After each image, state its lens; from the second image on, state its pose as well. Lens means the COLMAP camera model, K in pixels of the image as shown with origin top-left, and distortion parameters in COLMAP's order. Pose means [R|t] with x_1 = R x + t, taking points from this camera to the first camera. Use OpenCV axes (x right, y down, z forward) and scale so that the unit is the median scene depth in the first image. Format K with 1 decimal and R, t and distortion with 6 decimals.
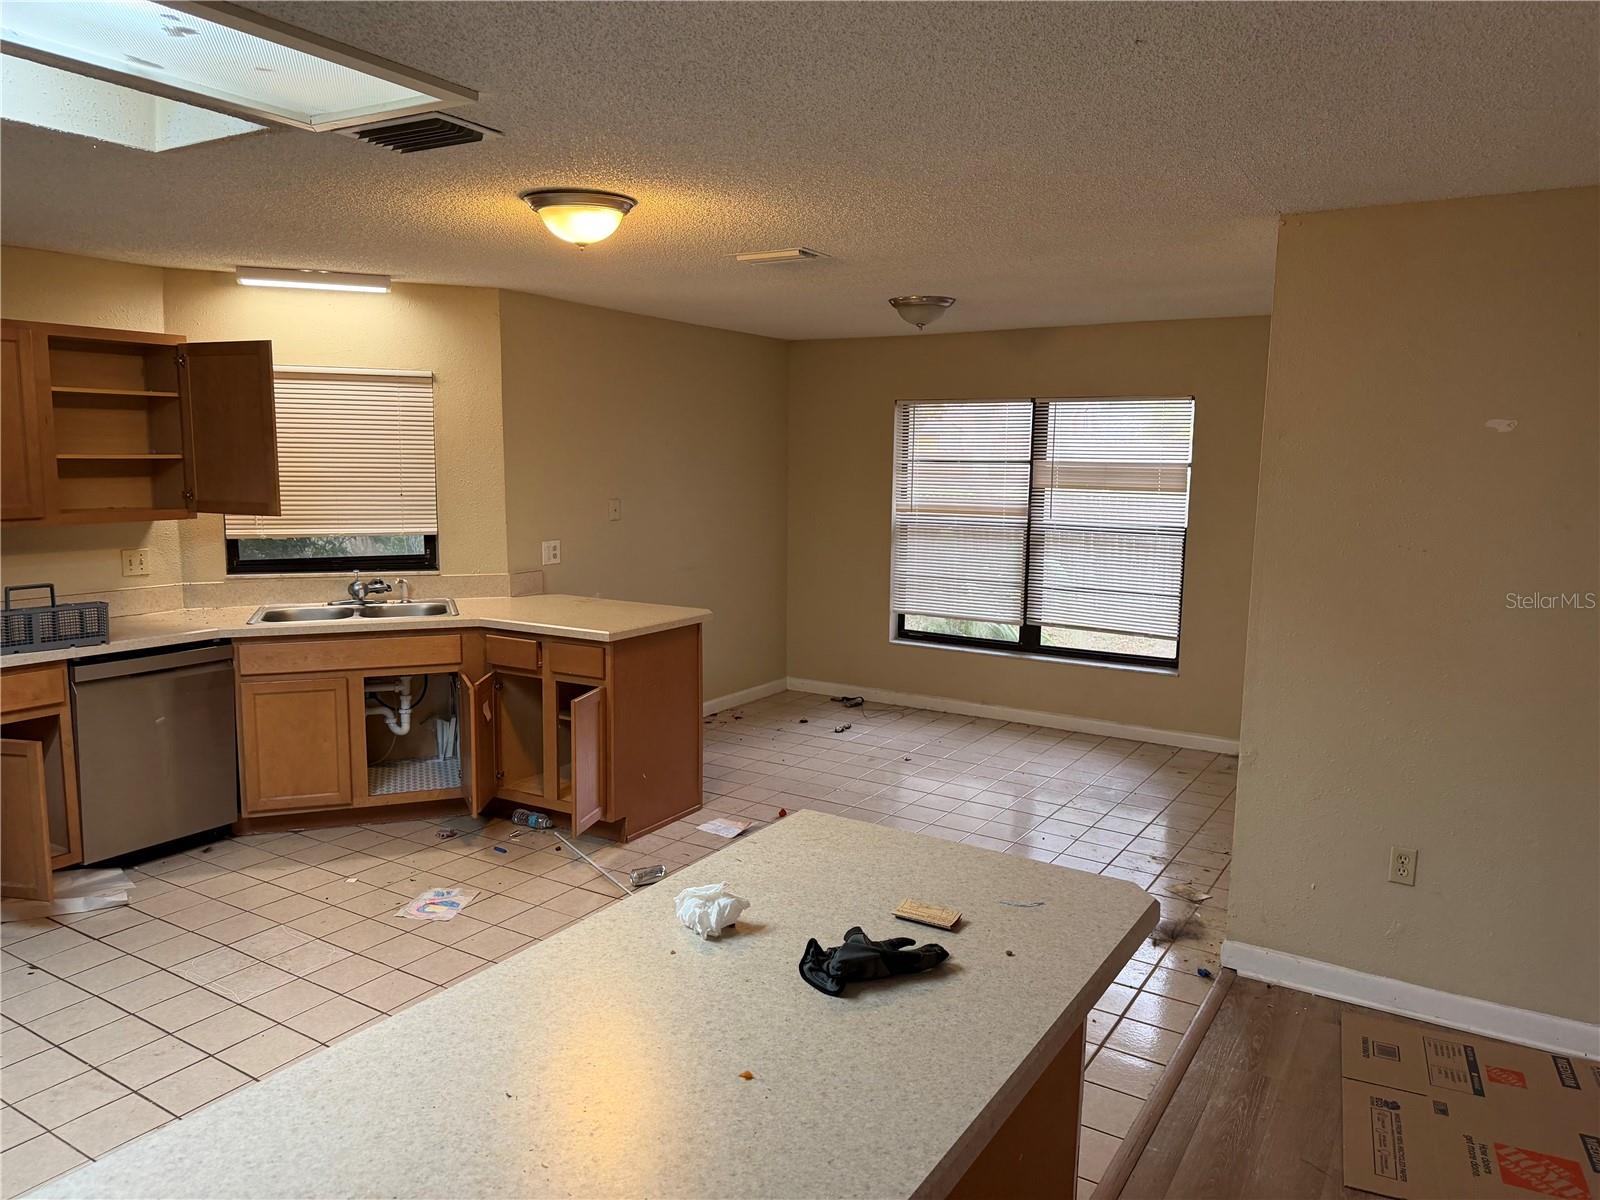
lens RADIAL K [[1128.9, 0, 800.0], [0, 1128.9, 600.0], [0, 0, 1]] dist [0.021835, -0.019670]
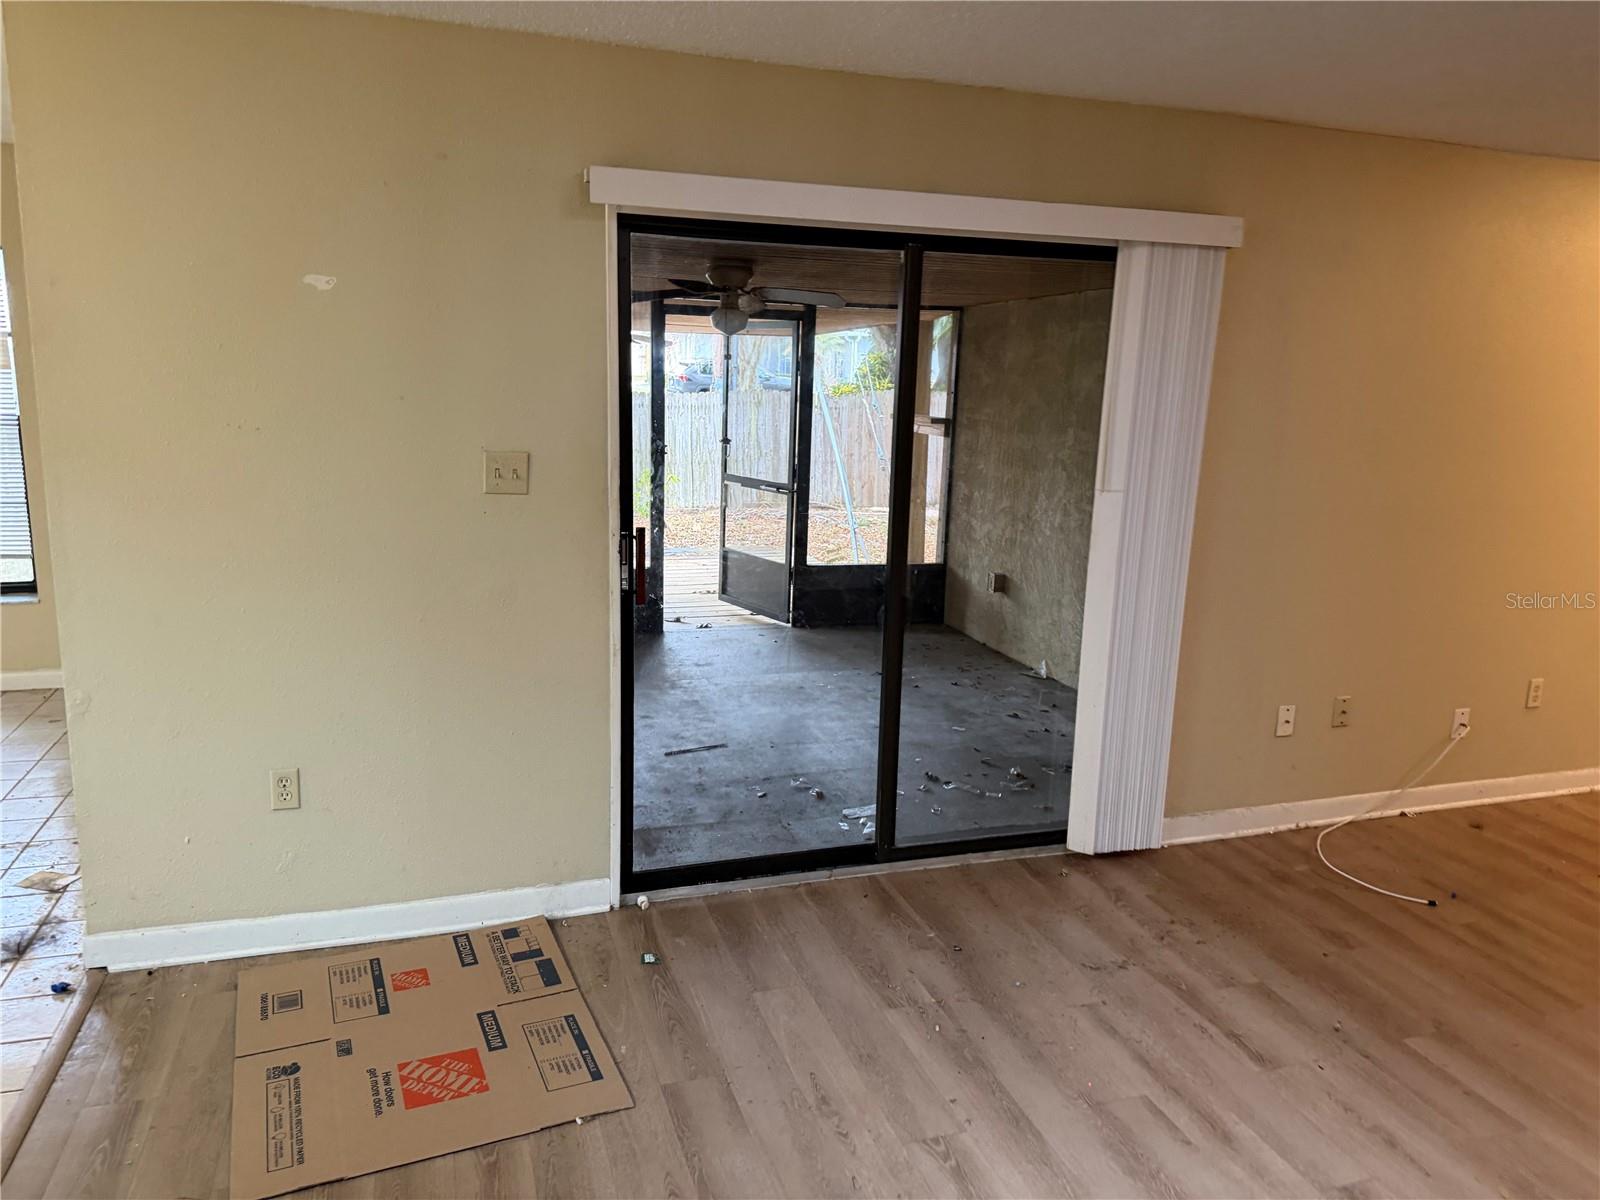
lens RADIAL K [[1128.9, 0, 800.0], [0, 1128.9, 600.0], [0, 0, 1]] dist [0.021835, -0.019670]
pose [[0.642628, -0.145711, 0.752196, 0.114524], [0.074209, 0.988971, 0.128179, 0.004072], [-0.762576, -0.026551, 0.646353, 0.100338]]
